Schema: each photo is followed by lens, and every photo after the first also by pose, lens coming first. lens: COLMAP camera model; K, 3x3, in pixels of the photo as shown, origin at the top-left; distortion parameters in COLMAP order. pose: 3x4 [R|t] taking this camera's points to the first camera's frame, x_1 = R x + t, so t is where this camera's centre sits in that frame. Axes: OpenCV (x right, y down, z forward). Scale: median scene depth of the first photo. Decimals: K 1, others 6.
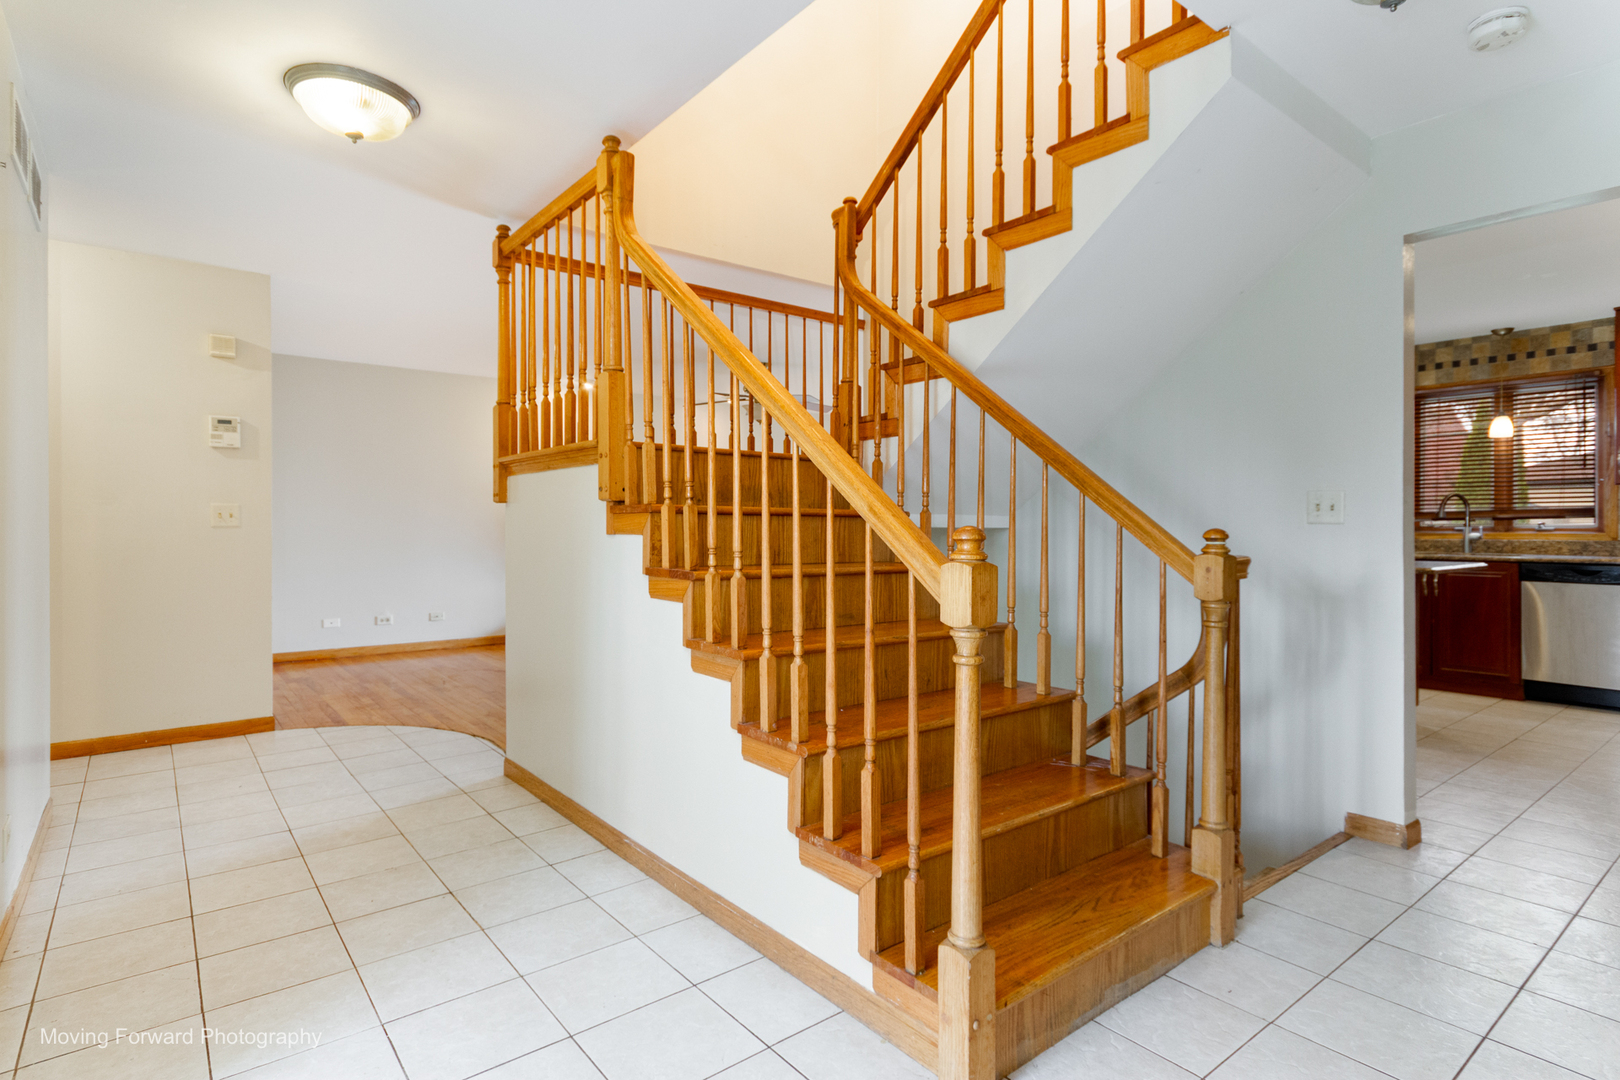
lens RADIAL K [[830.2, 0, 801.3], [0, 830.2, 528.2], [0, 0, 1]] dist [-0.003581, 0.000376]
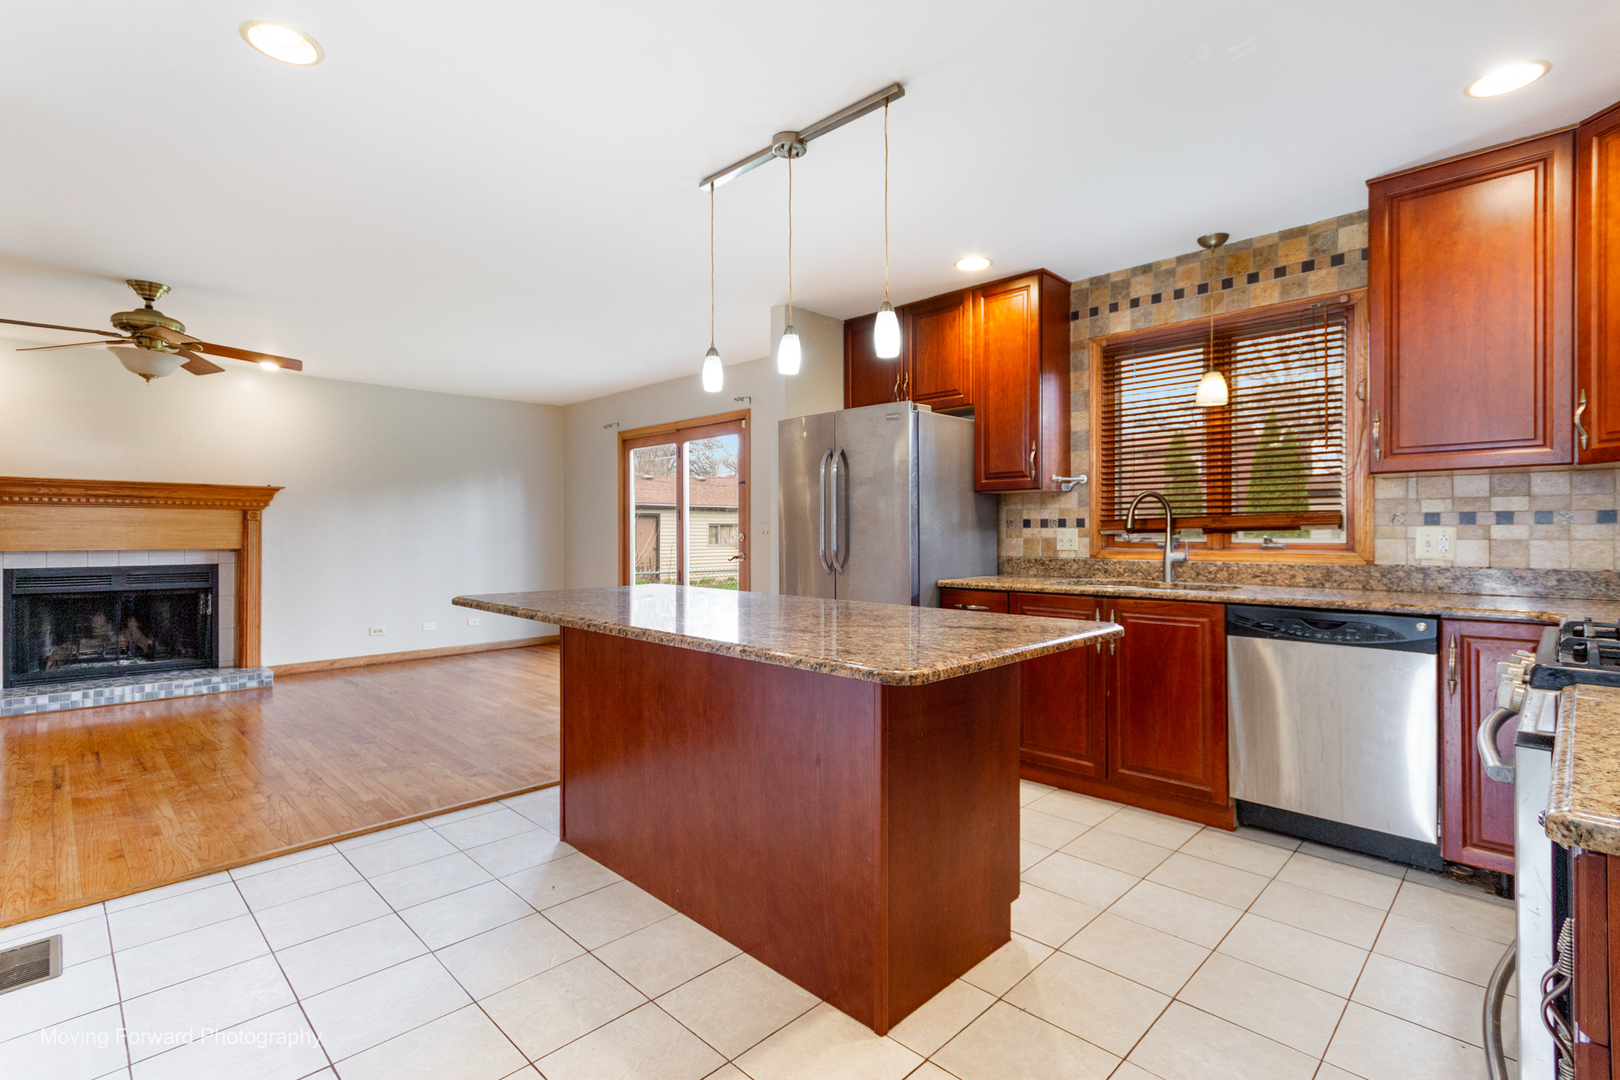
lens RADIAL K [[749.4, 0, 809.4], [0, 749.4, 534.4], [0, 0, 1]] dist [0.003415, 0.001064]
pose [[0.991864, -0.000925, 0.127296, 0.464848], [0.001032, 0.999999, -0.000772, -0.008418], [-0.127295, 0.000897, 0.991865, 0.464570]]
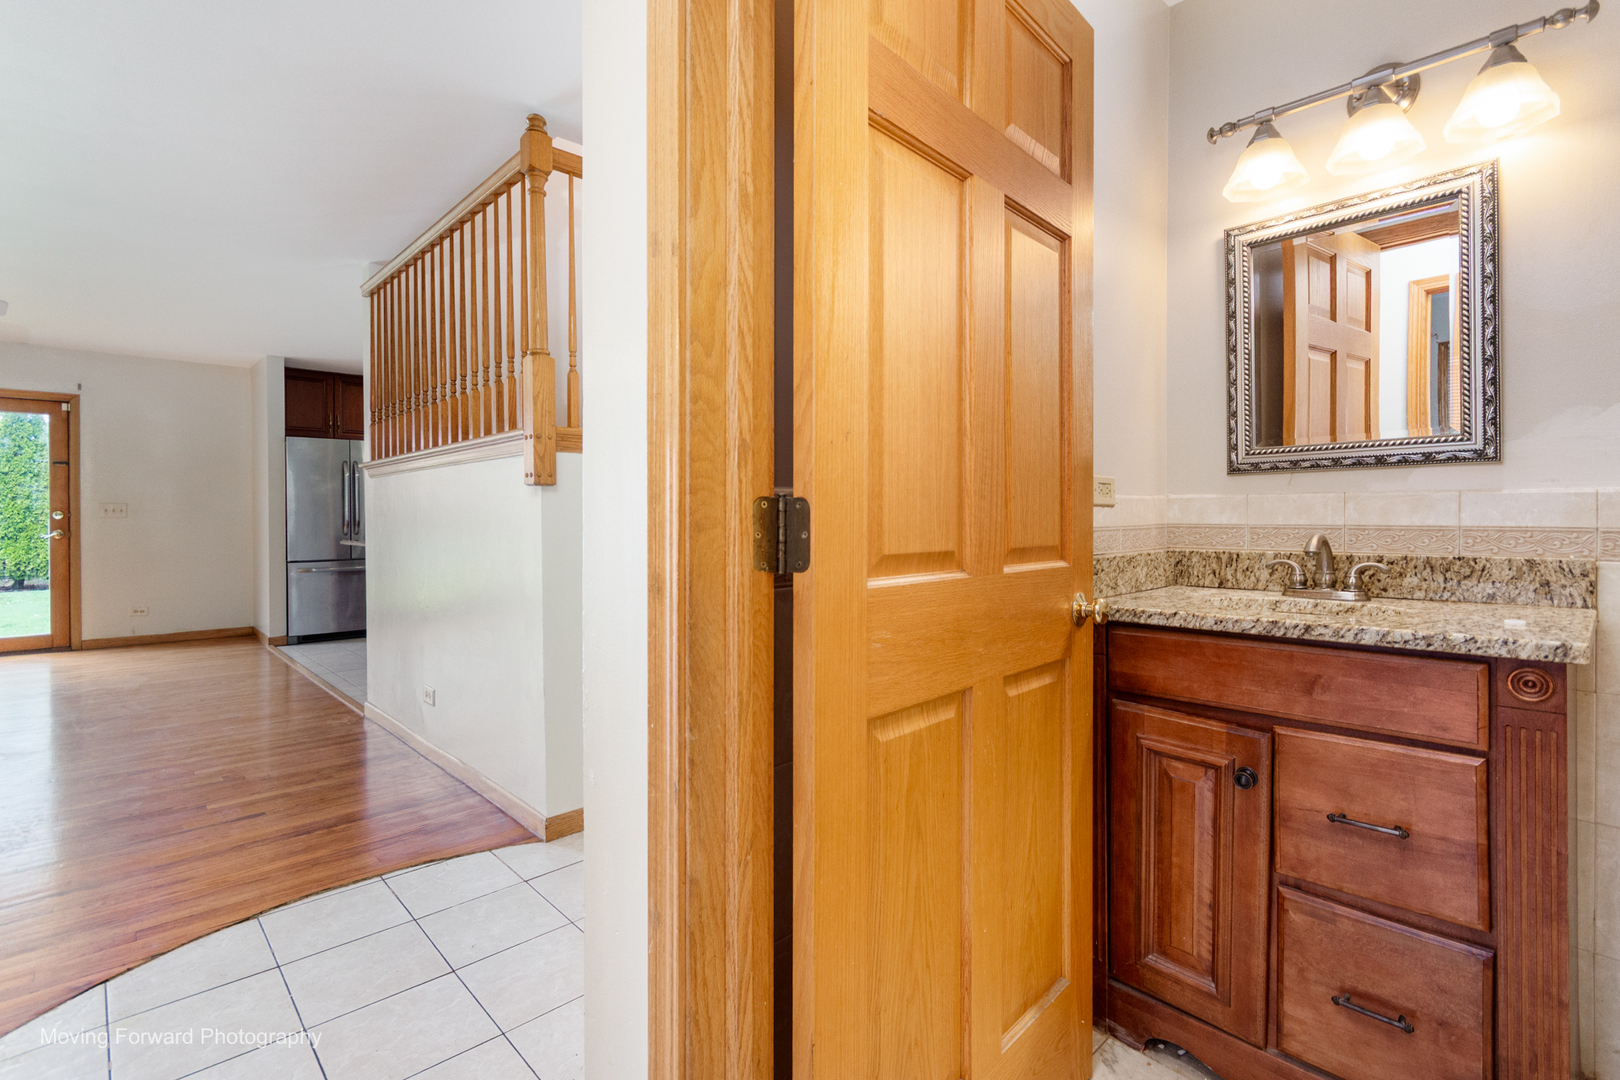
lens RADIAL K [[749.4, 0, 807.7], [0, 749.4, 528.8], [0, 0, 1]] dist [0.003415, 0.001064]
pose [[-0.093833, -0.011972, 0.995516, -0.671794], [0.002371, 0.999922, 0.012248, 0.003318], [-0.995585, 0.003509, -0.093797, 0.536748]]
